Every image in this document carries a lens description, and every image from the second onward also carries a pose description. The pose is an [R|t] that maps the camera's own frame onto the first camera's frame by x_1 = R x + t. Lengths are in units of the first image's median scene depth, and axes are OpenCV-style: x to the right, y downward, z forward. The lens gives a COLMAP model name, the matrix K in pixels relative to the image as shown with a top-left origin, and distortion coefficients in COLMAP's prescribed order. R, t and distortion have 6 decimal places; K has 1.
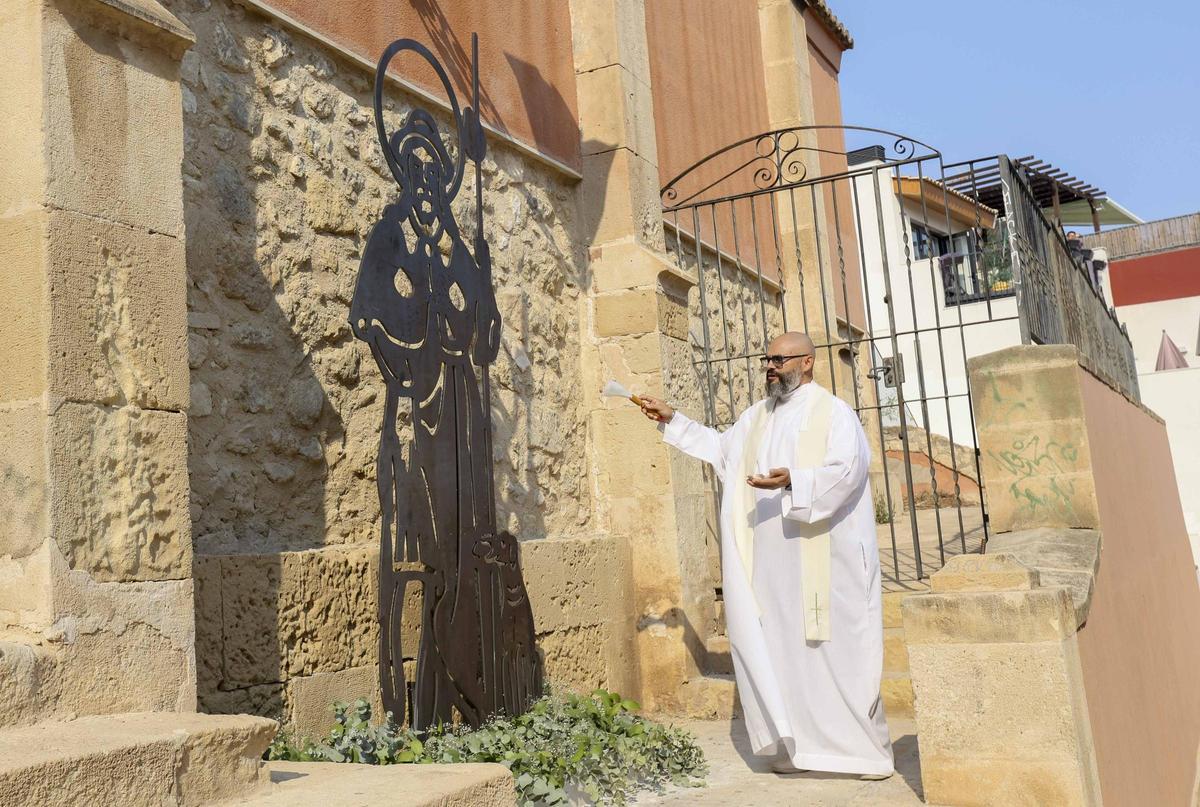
lens RADIAL K [[1390.3, 0, 597.1], [0, 1390.3, 393.4], [0, 0, 1]] dist [0.004327, 0.000000]
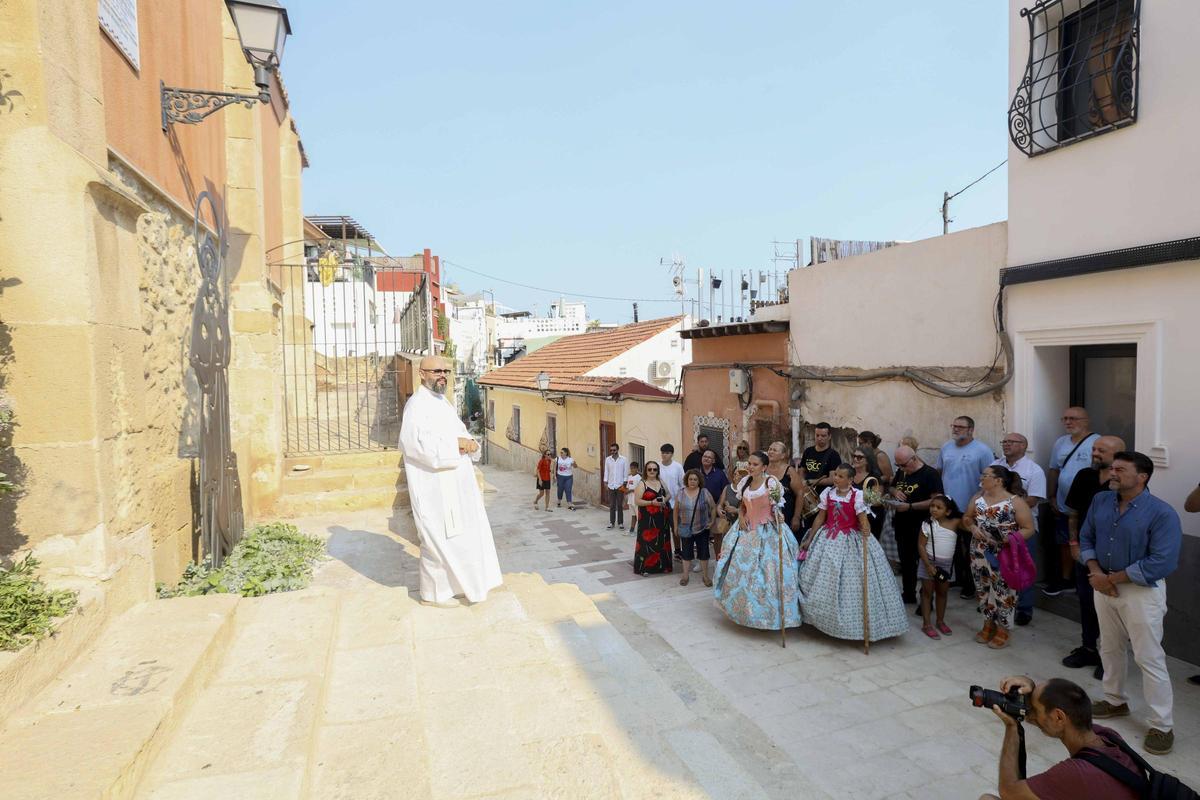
lens RADIAL K [[636.0, 0, 595.9], [0, 636.0, 384.9], [0, 0, 1]] dist [0.000032, 0.007136]
pose [[0.653396, 0.021934, 0.756698, -0.412230], [-0.154934, 0.982296, 0.105309, -0.168677], [-0.740992, -0.186047, 0.645227, 0.044804]]
